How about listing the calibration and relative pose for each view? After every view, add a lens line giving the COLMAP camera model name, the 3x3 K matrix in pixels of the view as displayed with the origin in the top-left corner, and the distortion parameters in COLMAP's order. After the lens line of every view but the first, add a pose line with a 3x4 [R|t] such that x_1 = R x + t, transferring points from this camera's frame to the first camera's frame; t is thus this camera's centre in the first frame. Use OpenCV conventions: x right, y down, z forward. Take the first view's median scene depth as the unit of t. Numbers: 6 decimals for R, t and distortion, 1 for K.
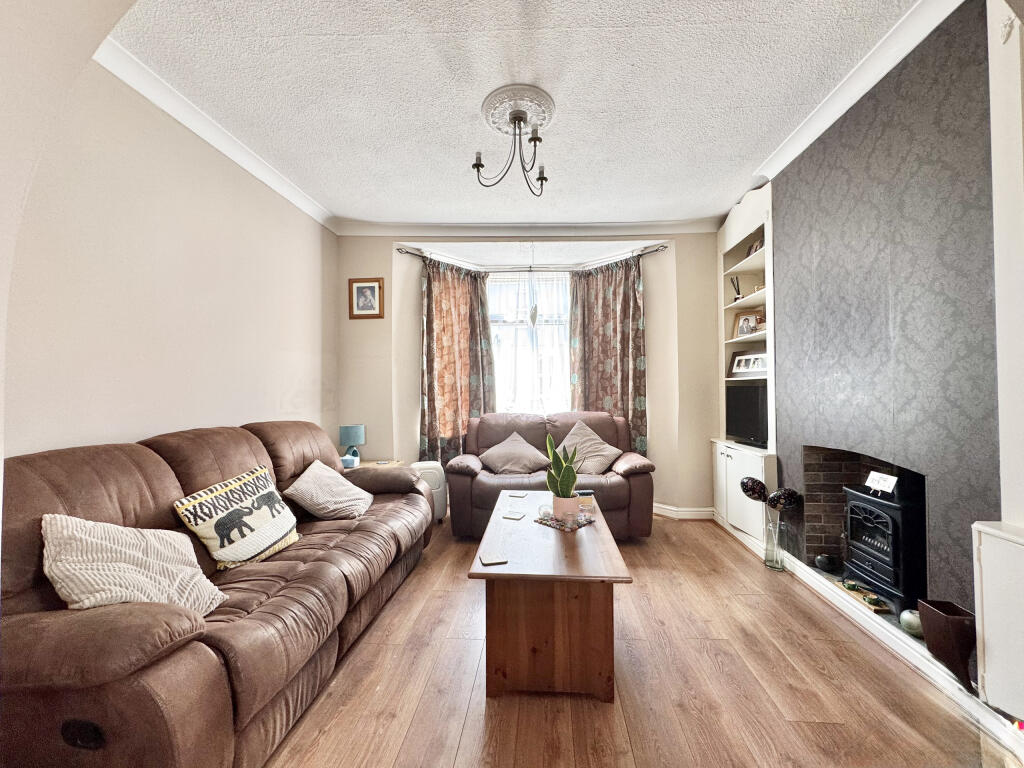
lens RADIAL K [[407.9, 0, 512.0], [0, 407.9, 384.0], [0, 0, 1]] dist [-0.001403, 0.000054]
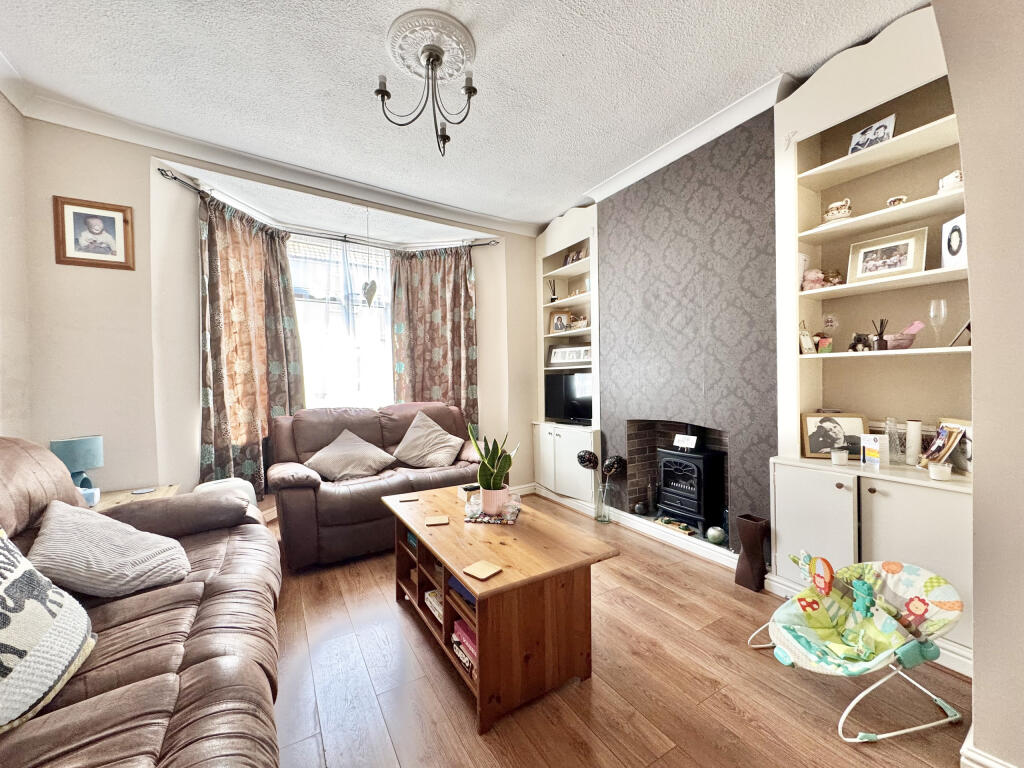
lens RADIAL K [[407.9, 0, 512.0], [0, 407.9, 384.0], [0, 0, 1]] dist [-0.001403, 0.000054]
pose [[0.812564, -0.012756, 0.582732, -0.220531], [0.003364, 0.999846, 0.017195, 0.011436], [-0.582862, -0.012011, 0.812483, 0.127283]]
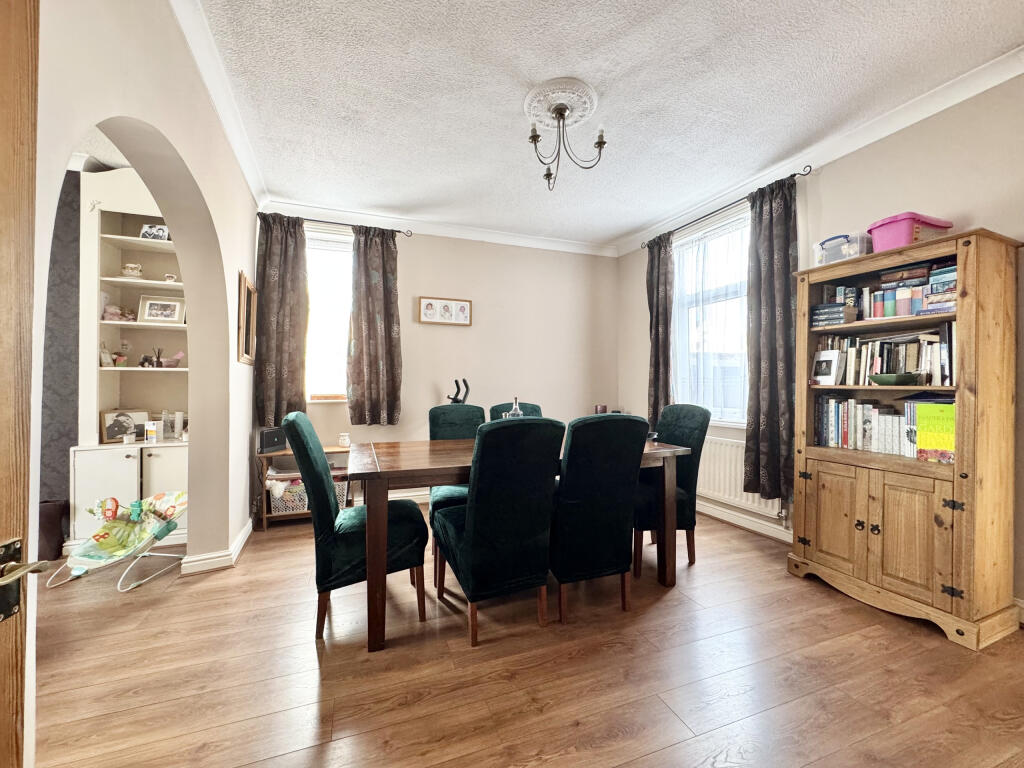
lens RADIAL K [[406.9, 0, 504.0], [0, 406.9, 382.4], [0, 0, 1]] dist [0.000790, 0.000338]
pose [[-0.420736, 0.017616, 0.907012, -0.591166], [-0.008082, 0.999699, -0.023165, 0.022725], [-0.907147, -0.017077, -0.420467, -0.018116]]
